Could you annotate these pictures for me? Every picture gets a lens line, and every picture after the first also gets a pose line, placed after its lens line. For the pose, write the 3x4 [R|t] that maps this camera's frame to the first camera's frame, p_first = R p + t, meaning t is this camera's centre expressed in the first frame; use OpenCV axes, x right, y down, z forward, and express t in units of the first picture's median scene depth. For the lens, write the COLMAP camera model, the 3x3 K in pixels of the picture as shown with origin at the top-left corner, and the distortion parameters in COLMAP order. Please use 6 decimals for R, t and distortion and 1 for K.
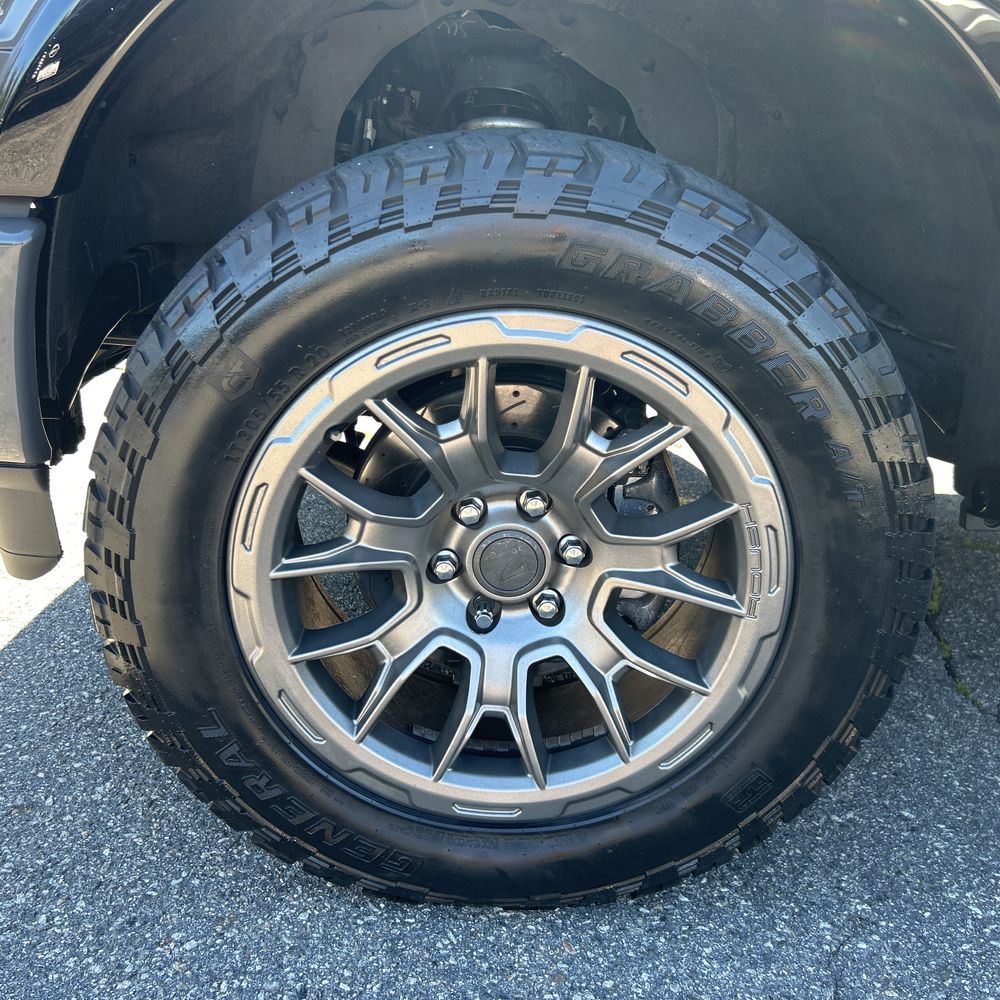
lens RADIAL K [[1016.2, 0, 500.0], [0, 1016.2, 500.0], [0, 0, 1]] dist [0.010057, -0.016055]
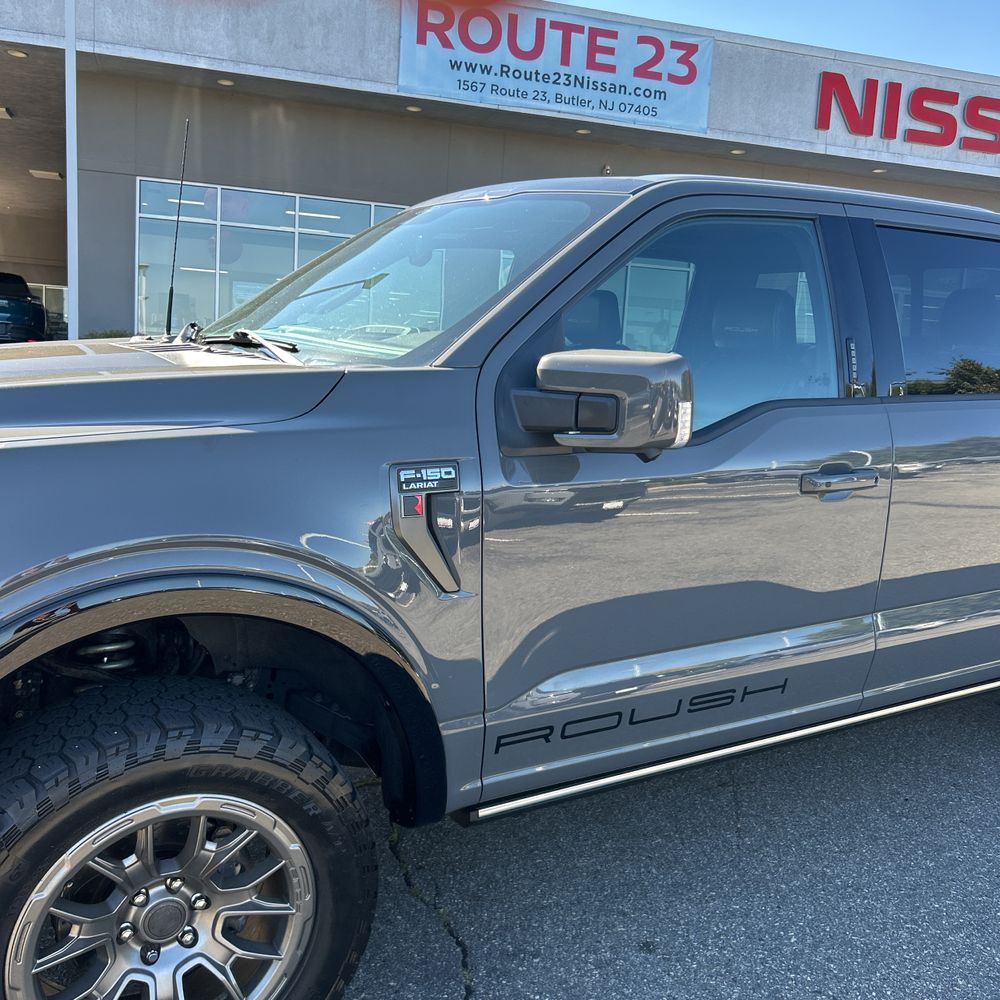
lens RADIAL K [[999.6, 0, 519.8], [0, 999.6, 485.9], [0, 0, 1]] dist [0.025909, -0.032705]
pose [[0.855645, -0.088796, 0.509889, -0.301829], [0.180669, 0.974444, -0.133485, -0.348557], [-0.485005, 0.206337, 0.849821, -1.027355]]
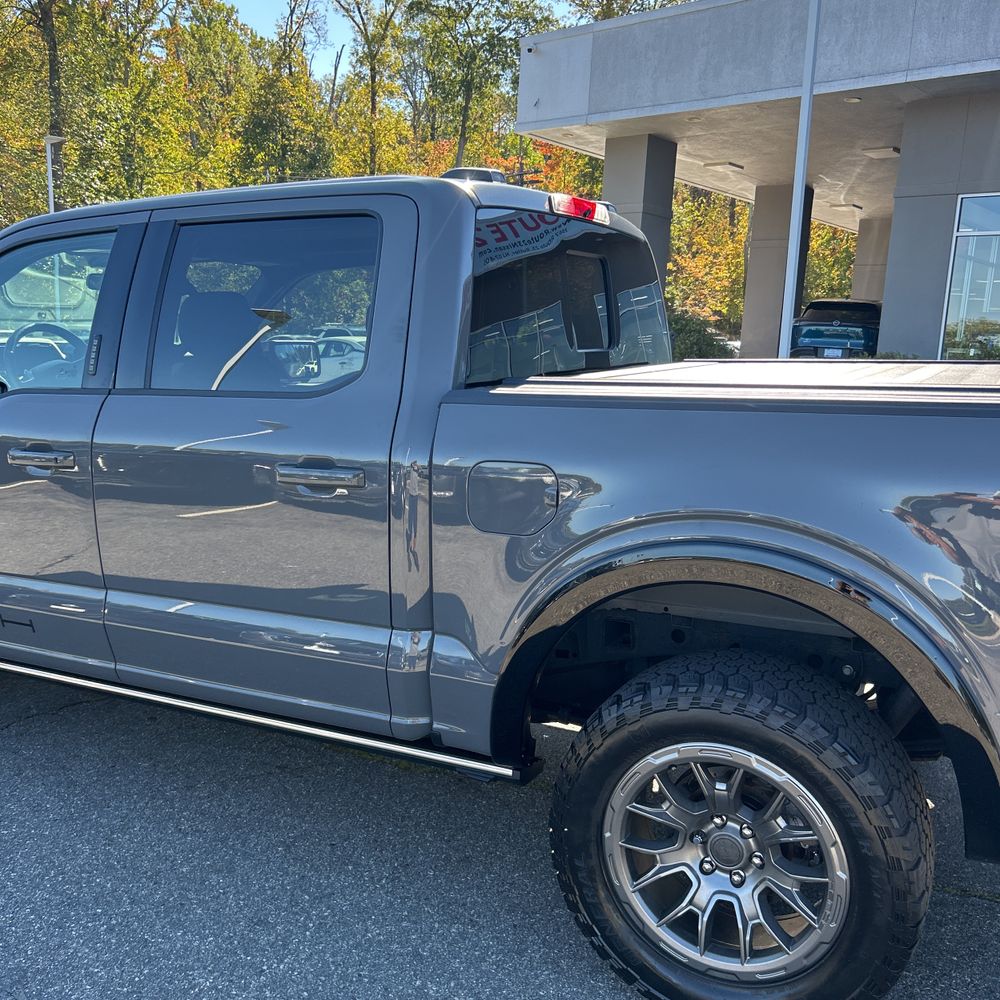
lens RADIAL K [[1017.6, 0, 531.1], [0, 1017.6, 499.0], [0, 0, 1]] dist [0.003306, 0.007488]
pose [[0.896868, 0.027377, -0.441449, 4.260608], [-0.119715, 0.975853, -0.182699, -0.058466], [0.425788, 0.216705, 0.878489, -1.267040]]
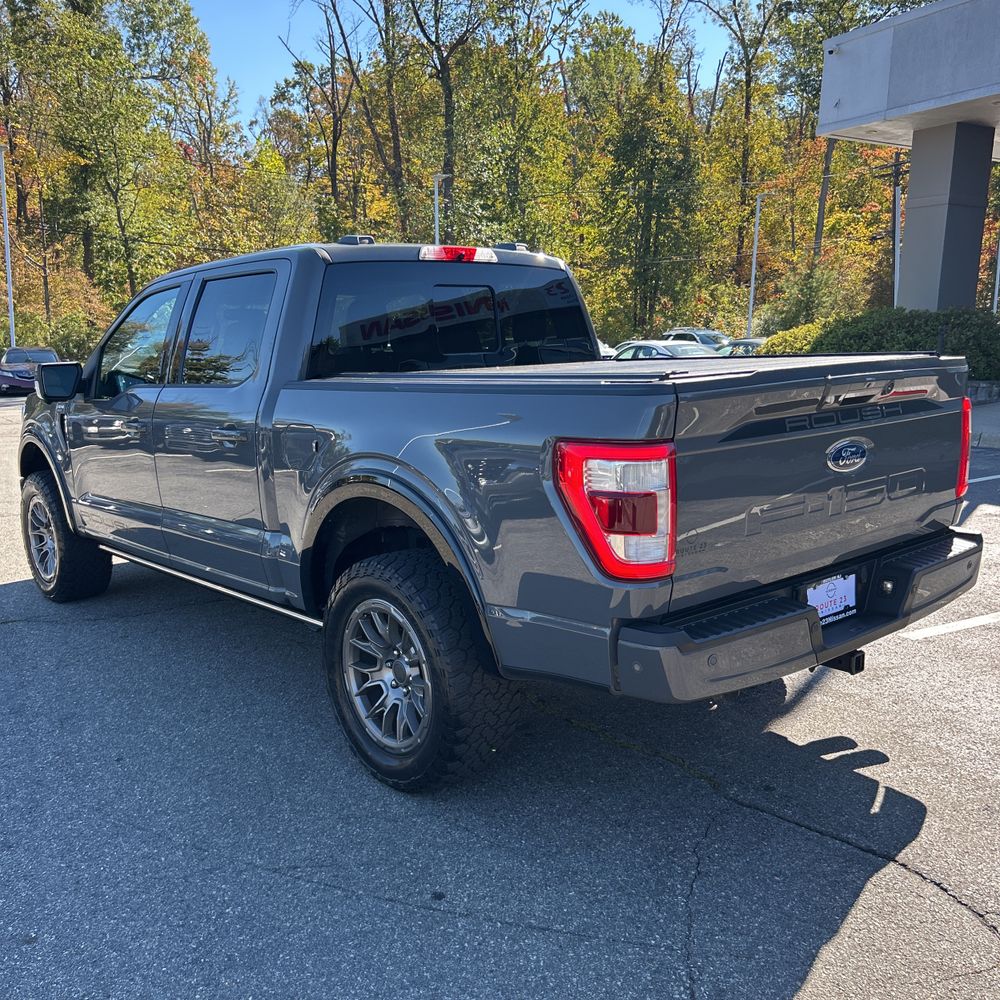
lens RADIAL K [[1028.3, 0, 523.4], [0, 1028.3, 481.9], [0, 0, 1]] dist [0.008407, 0.007986]
pose [[0.663873, 0.035412, -0.747007, 6.585910], [-0.208801, 0.967932, -0.139678, 0.007582], [0.718105, 0.248704, 0.649978, -1.105430]]
